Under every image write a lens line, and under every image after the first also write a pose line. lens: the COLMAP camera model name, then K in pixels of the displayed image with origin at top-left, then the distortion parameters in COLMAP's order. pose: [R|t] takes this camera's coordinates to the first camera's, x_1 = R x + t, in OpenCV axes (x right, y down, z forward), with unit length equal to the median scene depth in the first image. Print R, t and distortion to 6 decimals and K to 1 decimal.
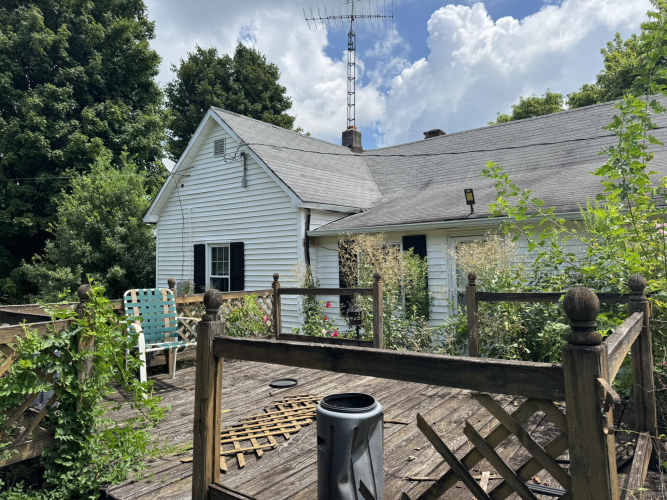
lens RADIAL K [[470.2, 0, 333.3], [0, 470.2, 254.1], [0, 0, 1]] dist [0.059534, -0.079732]
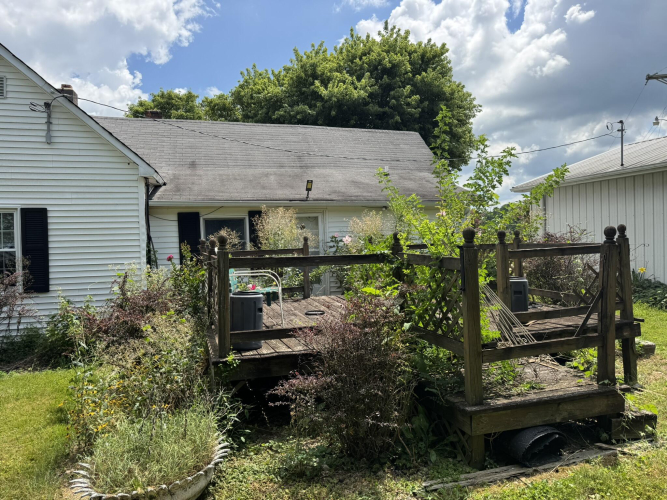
lens RADIAL K [[470.2, 0, 333.3], [0, 470.2, 254.1], [0, 0, 1]] dist [0.059534, -0.079732]
pose [[0.609382, -0.019725, 0.792631, -0.558734], [-0.006453, 0.999534, 0.029835, 0.028673], [-0.792851, -0.023296, 0.608971, 0.065151]]
